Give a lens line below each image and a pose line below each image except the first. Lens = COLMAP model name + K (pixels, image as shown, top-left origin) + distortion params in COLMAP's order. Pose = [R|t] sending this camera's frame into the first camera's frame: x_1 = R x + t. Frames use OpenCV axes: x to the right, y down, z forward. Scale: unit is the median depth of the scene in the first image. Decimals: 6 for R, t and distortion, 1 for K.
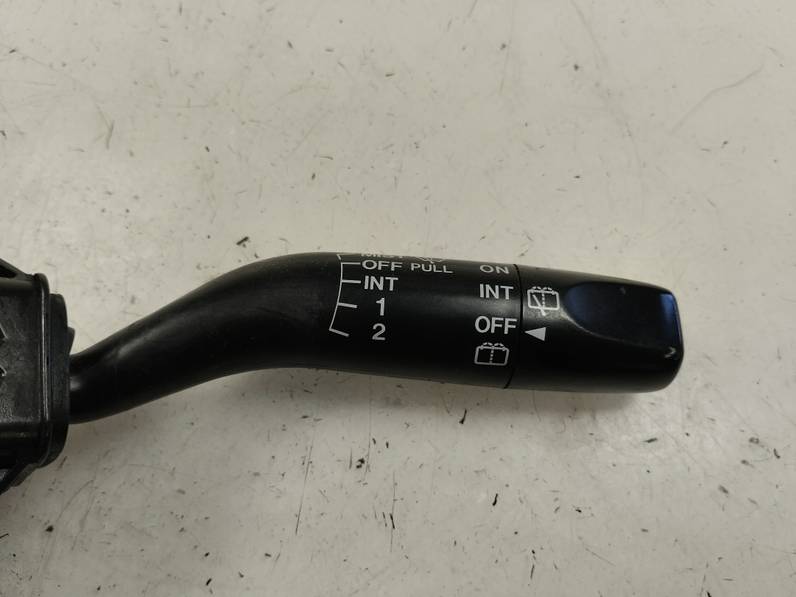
lens RADIAL K [[692.0, 0, 401.6], [0, 692.0, 300.2], [0, 0, 1]] dist [0.010407, -0.051665]
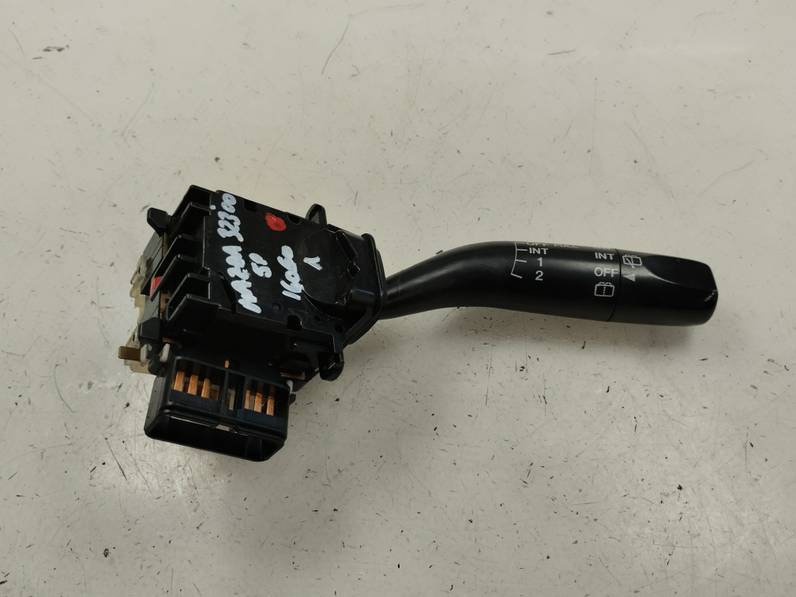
lens RADIAL K [[656.2, 0, 397.8], [0, 656.2, 297.7], [0, 0, 1]] dist [0.025018, -0.065947]
pose [[0.997389, 0.003873, -0.072113, -0.241979], [-0.022073, 0.967122, -0.253352, 0.474690], [0.068761, 0.254282, 0.964683, -0.565008]]
